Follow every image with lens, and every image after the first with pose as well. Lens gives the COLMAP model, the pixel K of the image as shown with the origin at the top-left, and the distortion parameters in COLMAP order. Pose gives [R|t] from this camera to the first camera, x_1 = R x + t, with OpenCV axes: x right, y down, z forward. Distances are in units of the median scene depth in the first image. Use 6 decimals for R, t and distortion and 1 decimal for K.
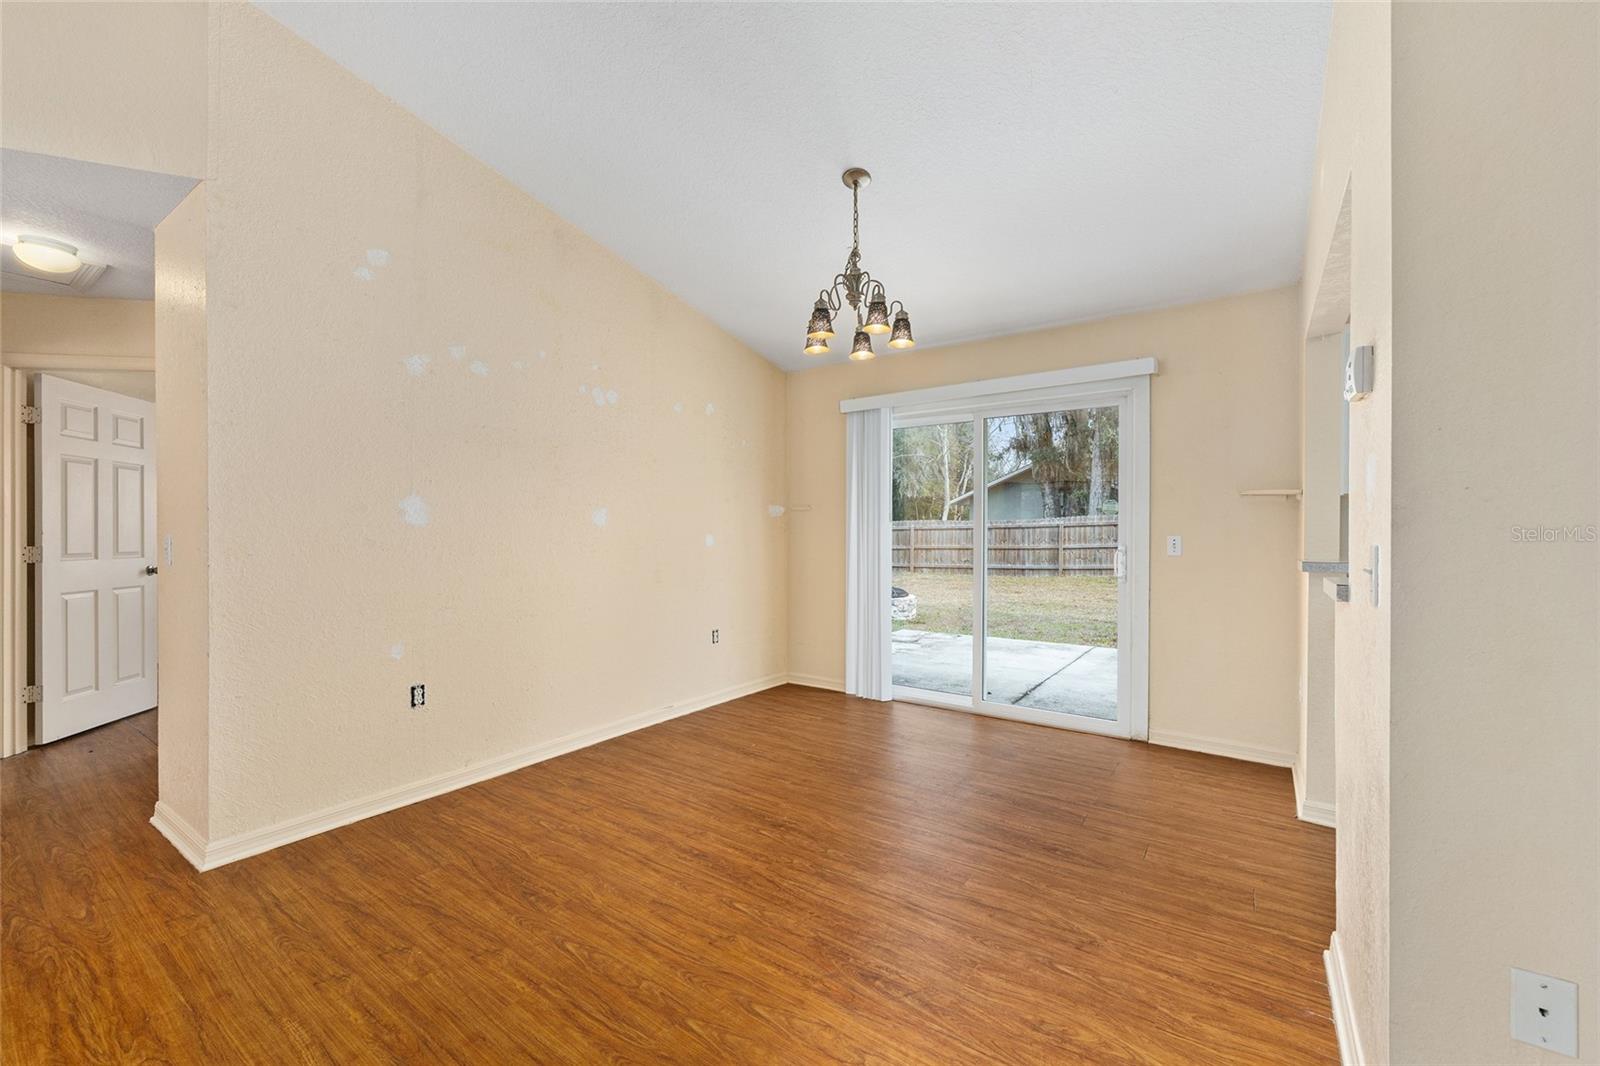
lens RADIAL K [[641.8, 0, 800.0], [0, 641.8, 533.0], [0, 0, 1]] dist [-0.004258, 0.002382]
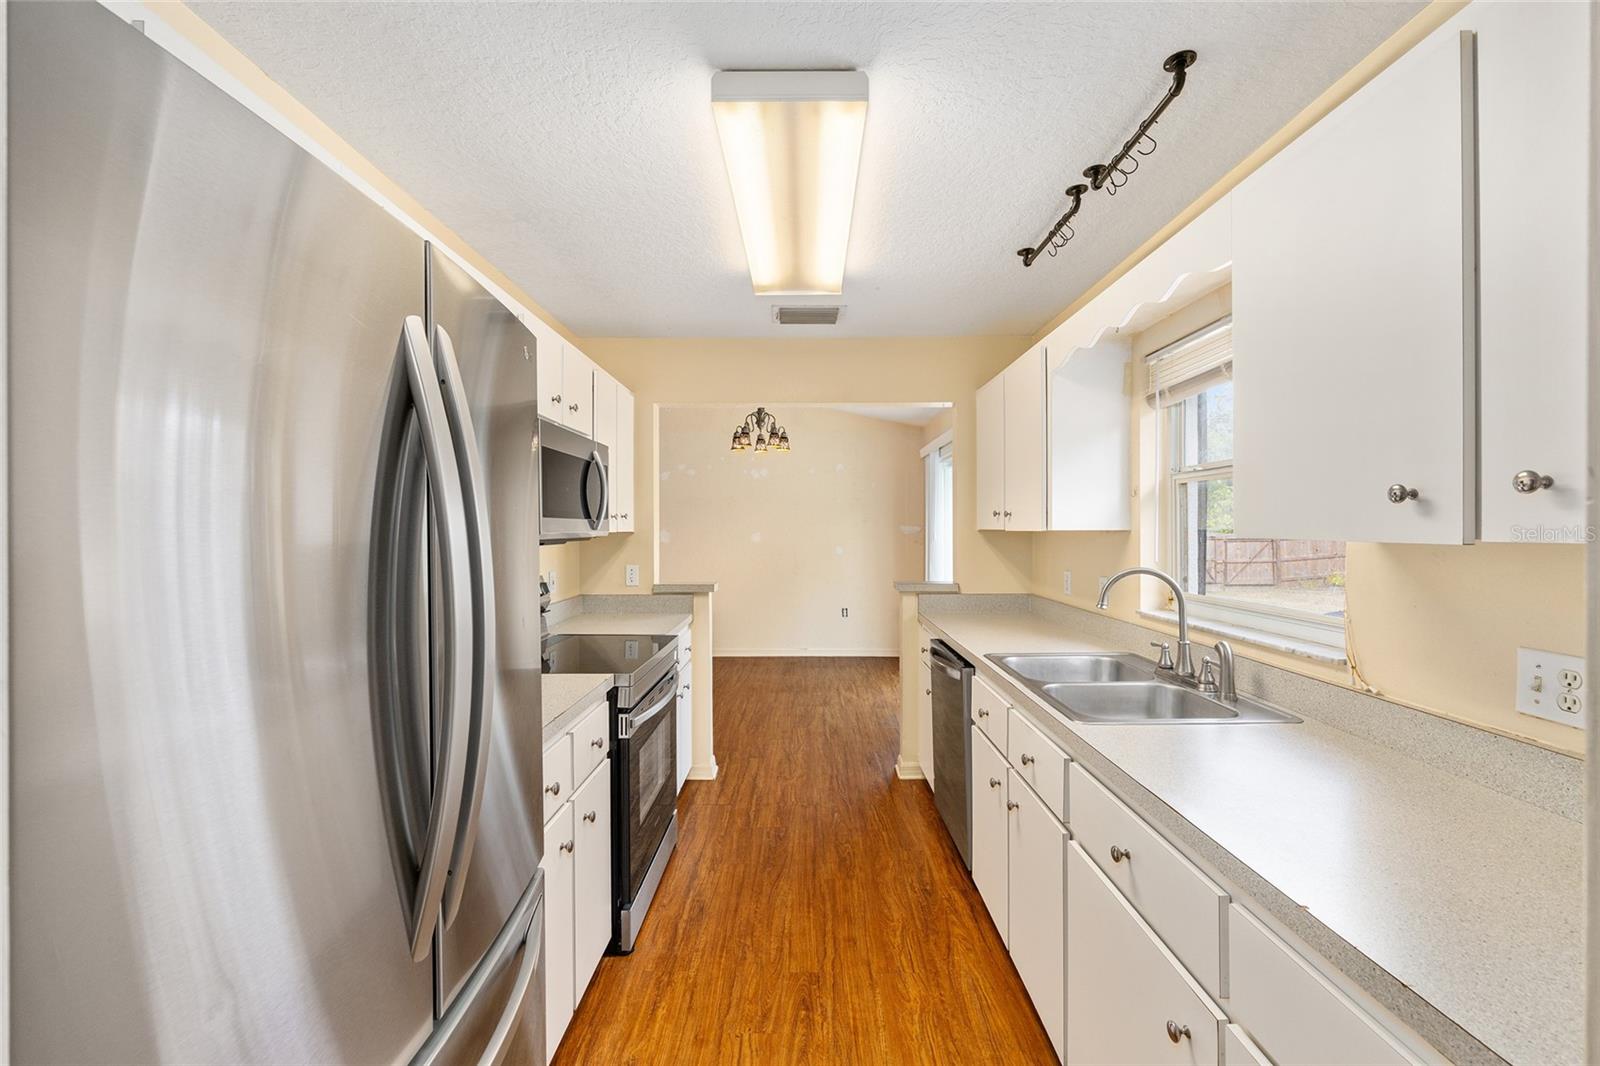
lens RADIAL K [[641.2, 0, 798.5], [0, 641.2, 527.9], [0, 0, 1]] dist [0.000257, 0.000082]
pose [[0.568302, -0.004808, -0.822806, 1.166385], [0.000470, 0.999985, -0.005519, -0.037758], [0.822820, 0.002749, 0.568296, 0.028671]]
